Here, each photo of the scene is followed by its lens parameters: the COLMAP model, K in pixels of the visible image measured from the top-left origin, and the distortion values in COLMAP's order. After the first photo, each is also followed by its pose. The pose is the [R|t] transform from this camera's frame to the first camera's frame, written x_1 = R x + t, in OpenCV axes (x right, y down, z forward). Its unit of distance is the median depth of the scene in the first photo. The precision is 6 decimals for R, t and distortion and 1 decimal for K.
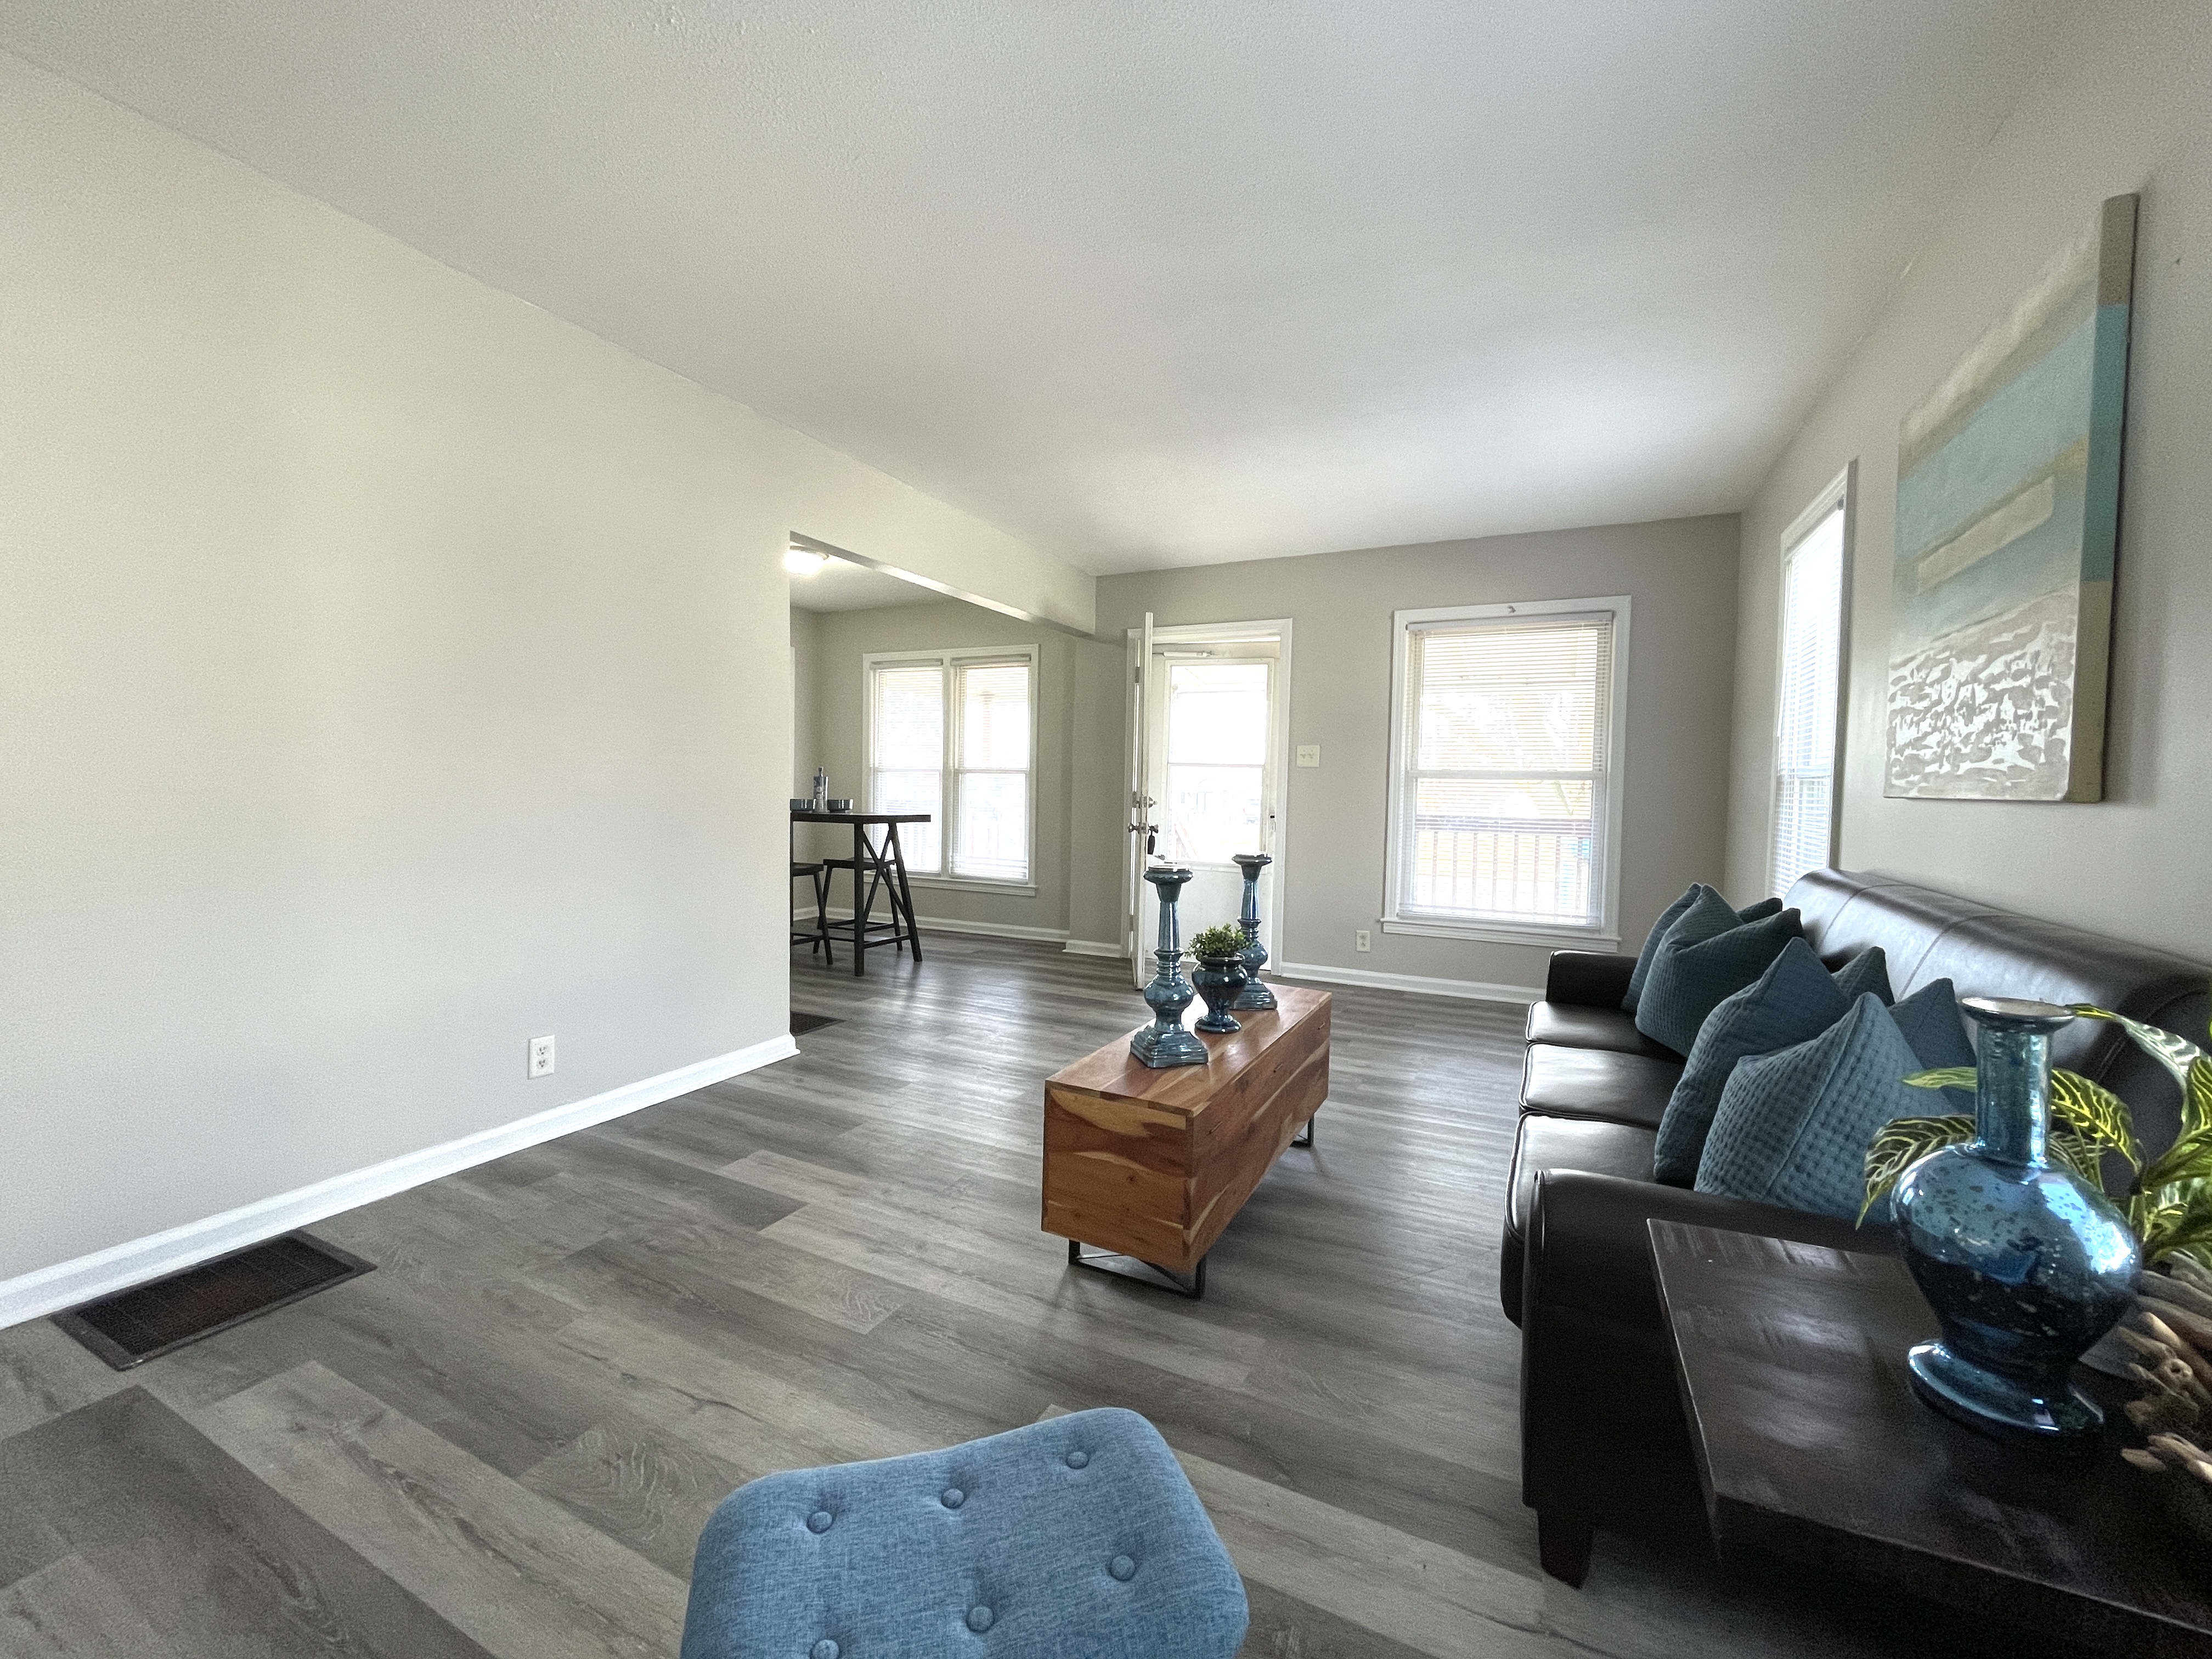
lens RADIAL K [[902.1, 0, 1113.2], [0, 902.1, 826.2], [0, 0, 1]] dist [-0.000198, 0.000271]
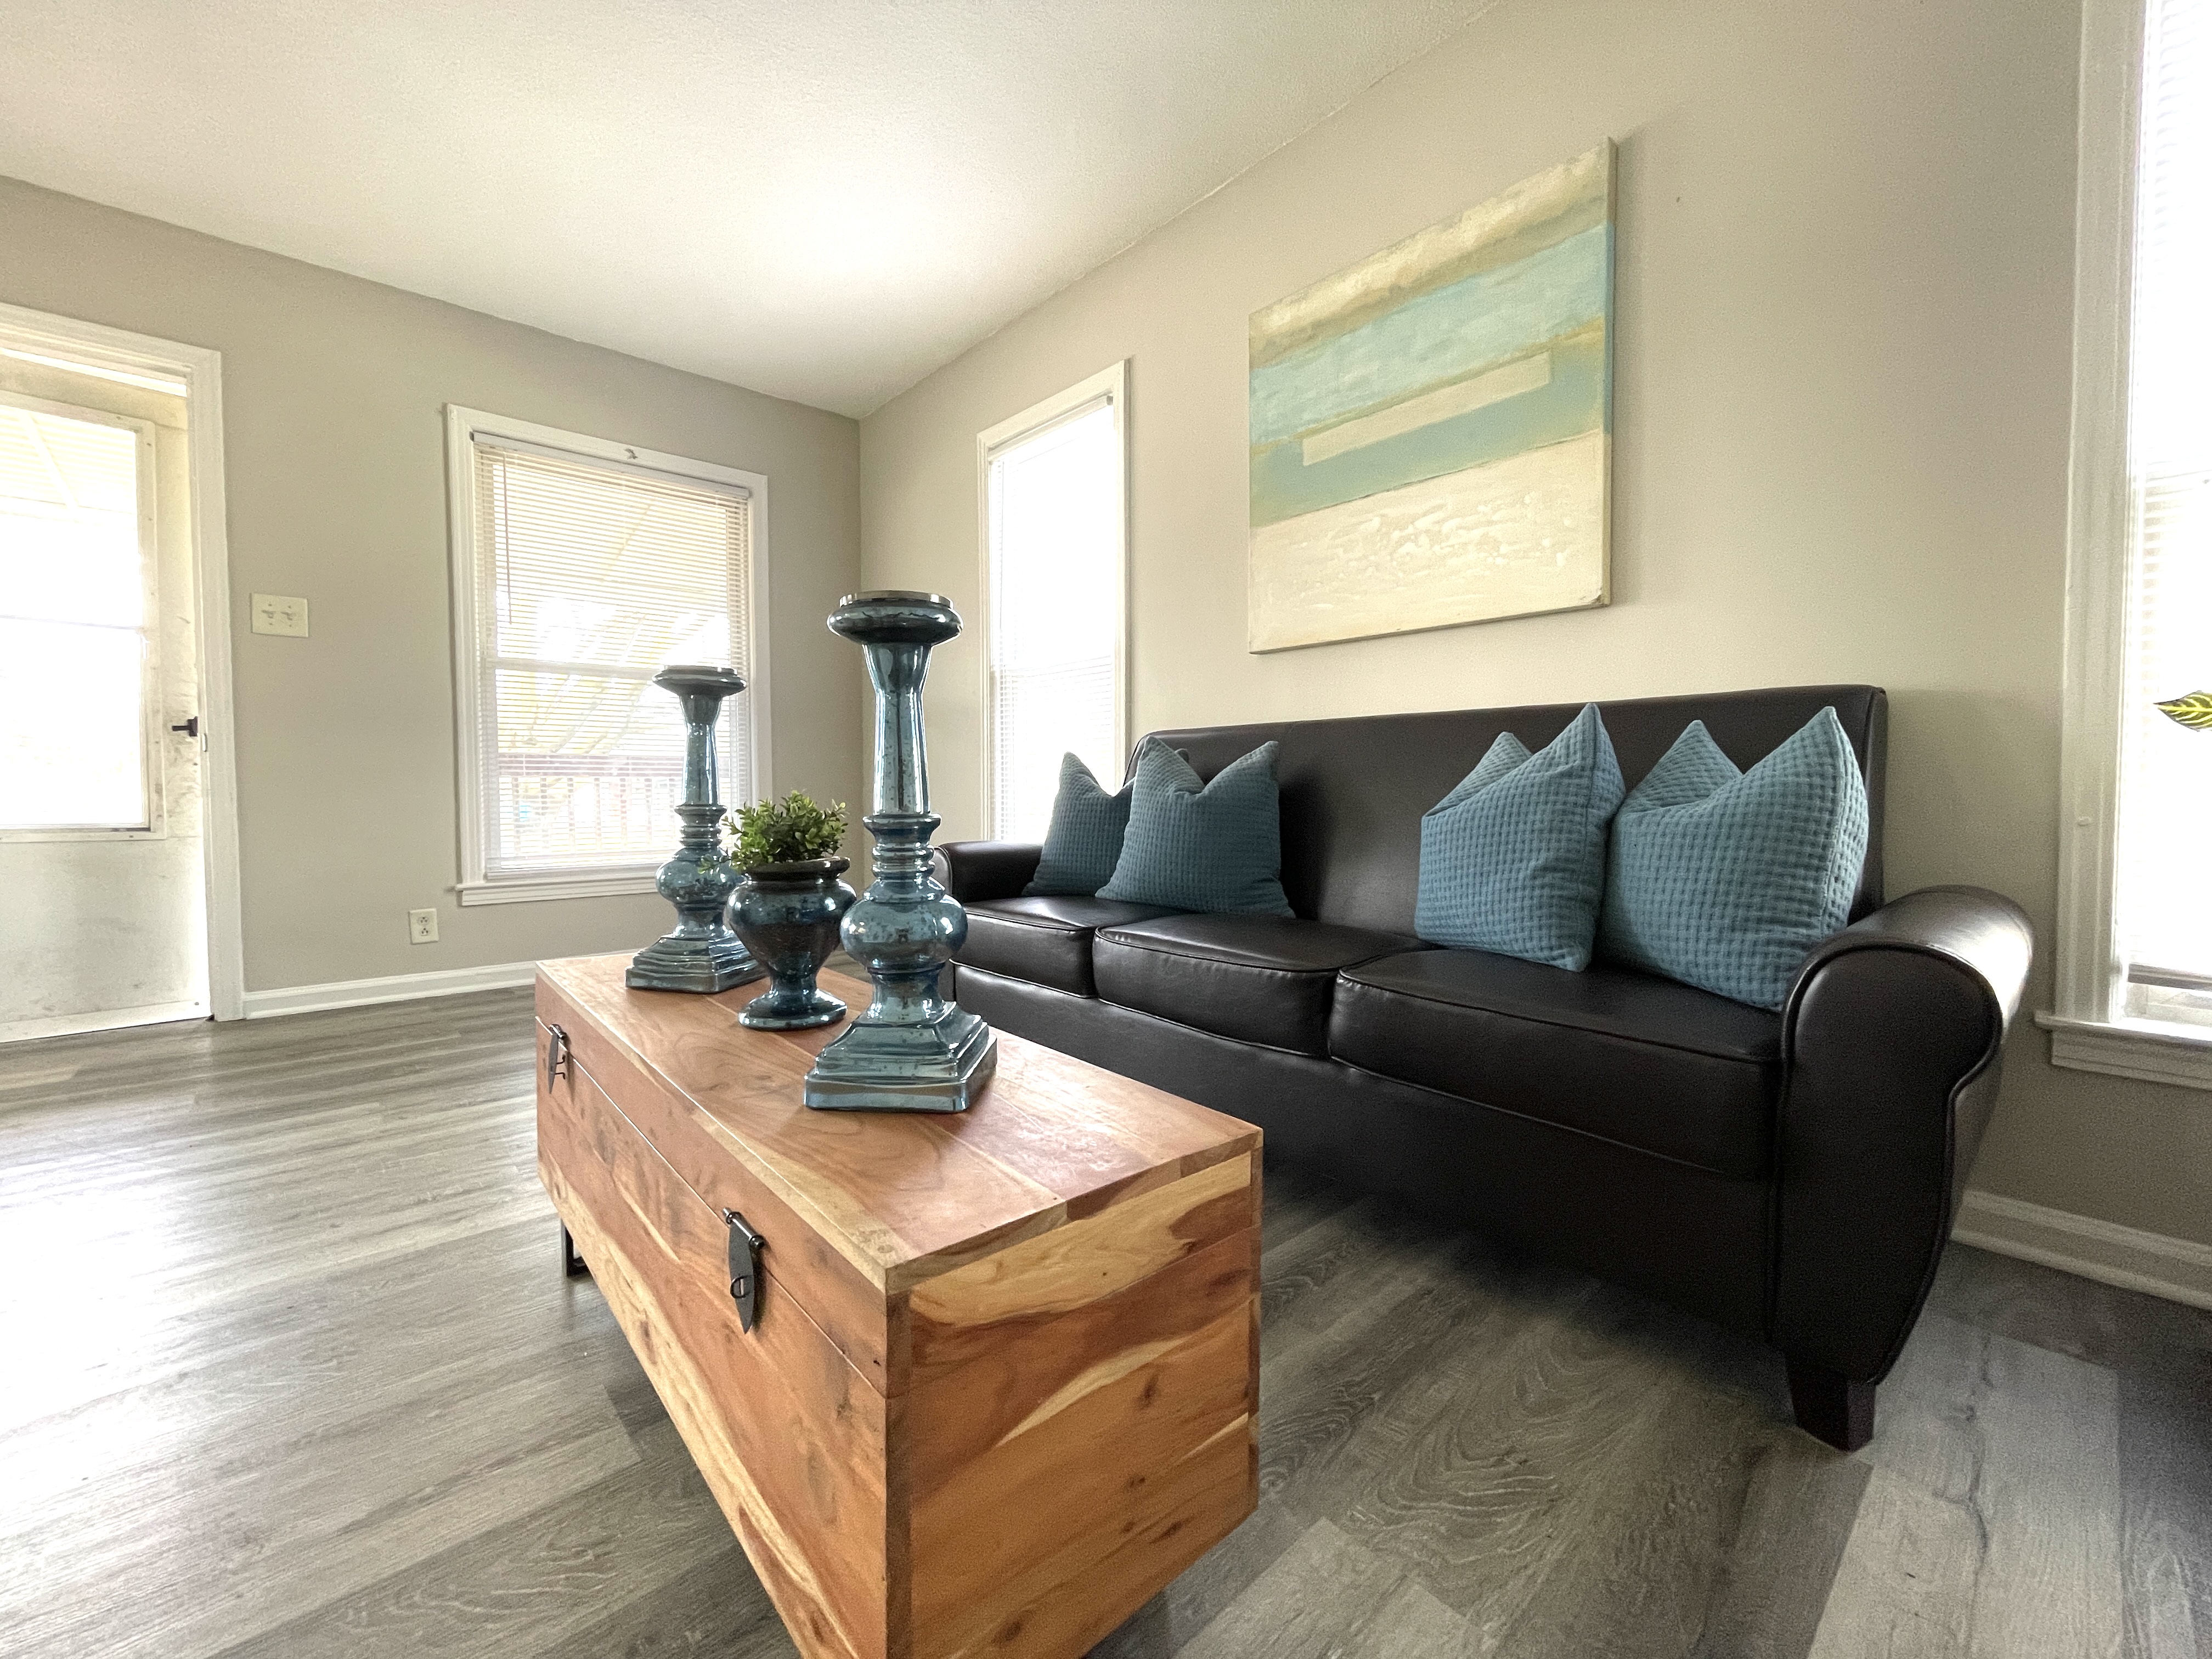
lens RADIAL K [[897.2, 0, 1107.4], [0, 897.2, 819.5], [0, 0, 1]] dist [-0.001975, -0.000162]
pose [[0.375291, -0.055123, 0.925266, -0.216672], [0.051451, 0.997930, 0.038583, 0.102725], [-0.925478, 0.033127, 0.377351, 0.614482]]
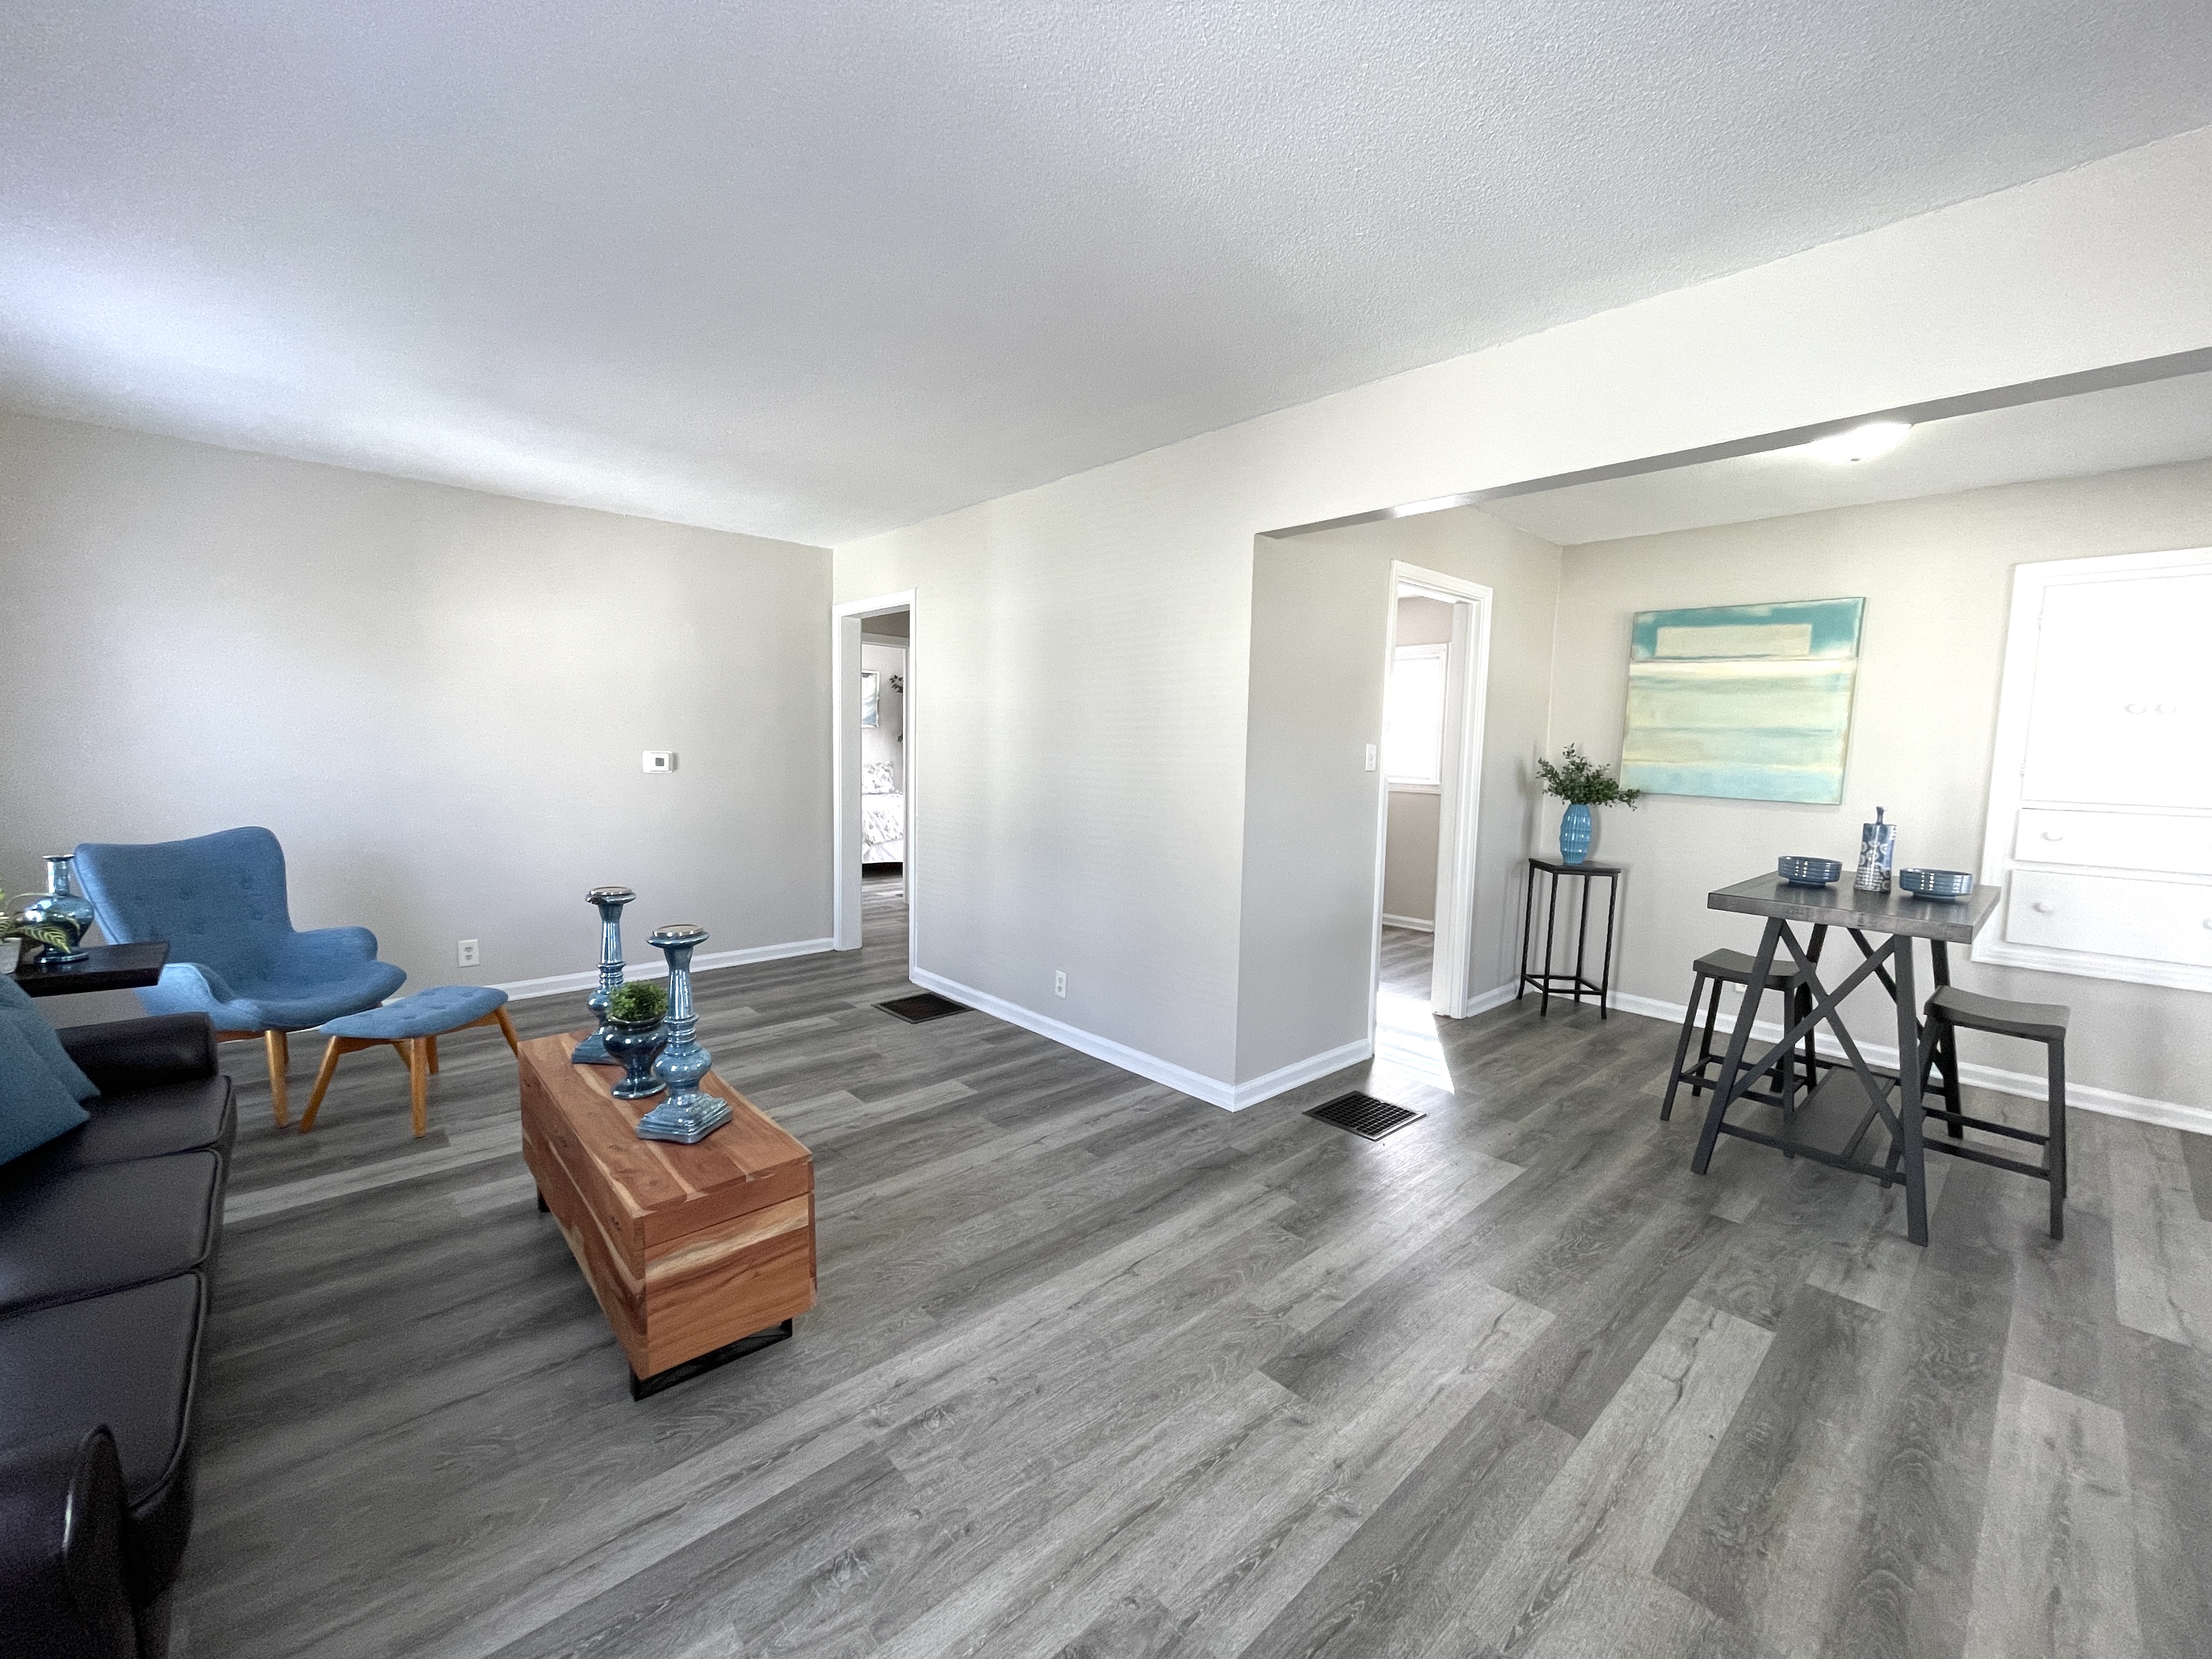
lens RADIAL K [[900.8, 0, 1106.0], [0, 900.8, 829.5], [0, 0, 1]] dist [-0.005305, 0.000146]
pose [[-0.366984, 0.064075, -0.928018, 0.693038], [-0.069491, 0.992949, 0.096038, -0.143104], [0.927628, 0.099733, -0.359944, 1.572916]]
